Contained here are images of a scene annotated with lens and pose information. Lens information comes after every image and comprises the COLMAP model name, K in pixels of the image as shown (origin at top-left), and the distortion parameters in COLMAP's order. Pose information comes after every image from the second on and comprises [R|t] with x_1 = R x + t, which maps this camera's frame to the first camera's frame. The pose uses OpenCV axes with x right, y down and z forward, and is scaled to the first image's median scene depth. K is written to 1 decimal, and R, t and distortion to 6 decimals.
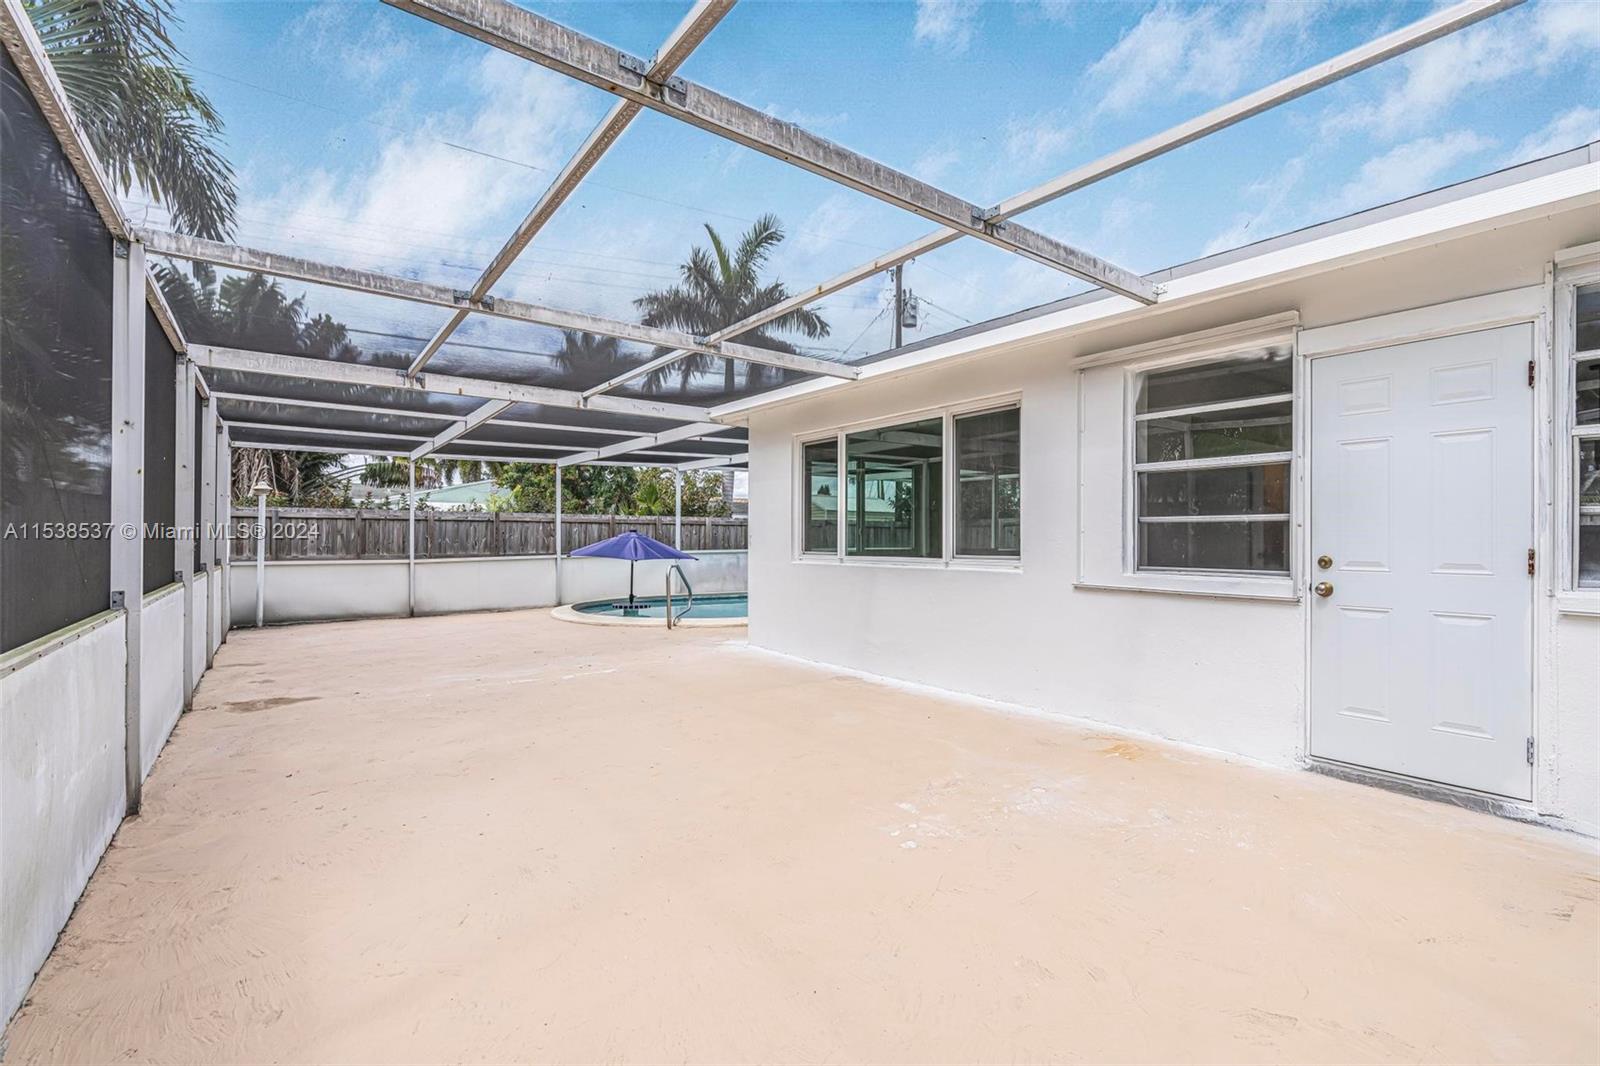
lens RADIAL K [[699.0, 0, 800.0], [0, 699.0, 533.0], [0, 0, 1]] dist [-0.000130, -0.000024]
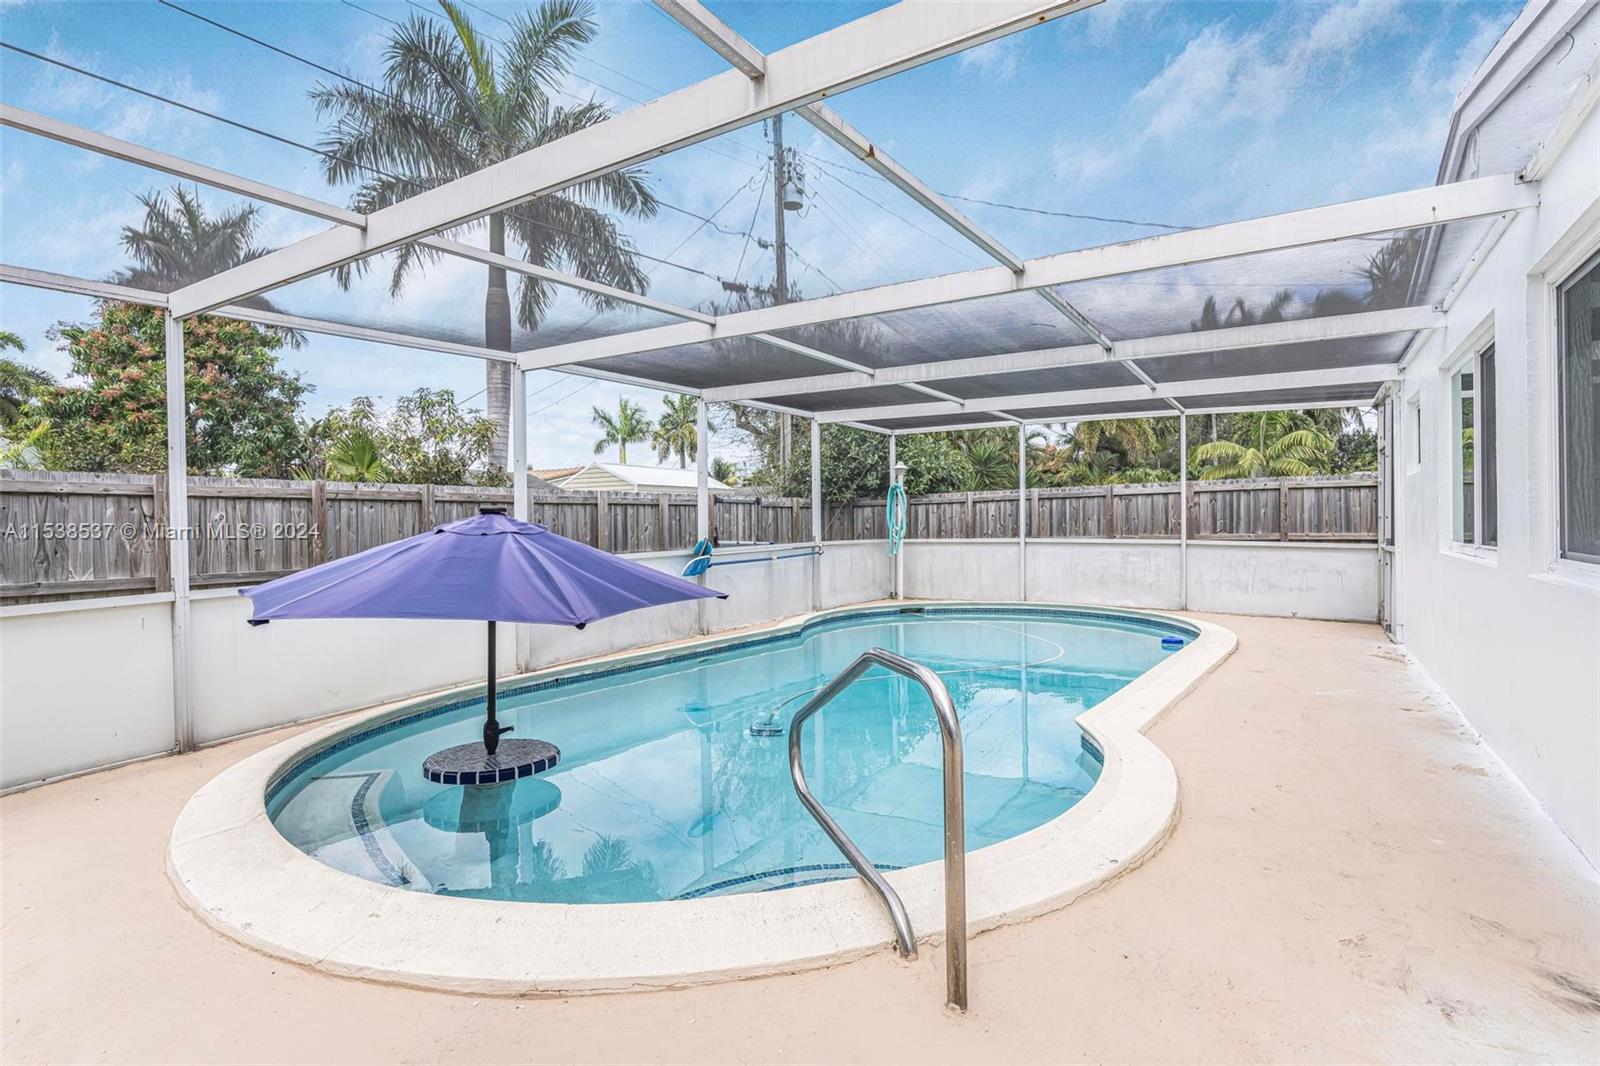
lens RADIAL K [[788.2, 0, 804.3], [0, 788.2, 523.3], [0, 0, 1]] dist [0.024591, 0.000377]
pose [[0.936493, -0.018217, 0.350212, -0.104249], [0.014241, 0.999802, 0.013926, -0.002164], [-0.350396, -0.008055, 0.936567, 0.281838]]
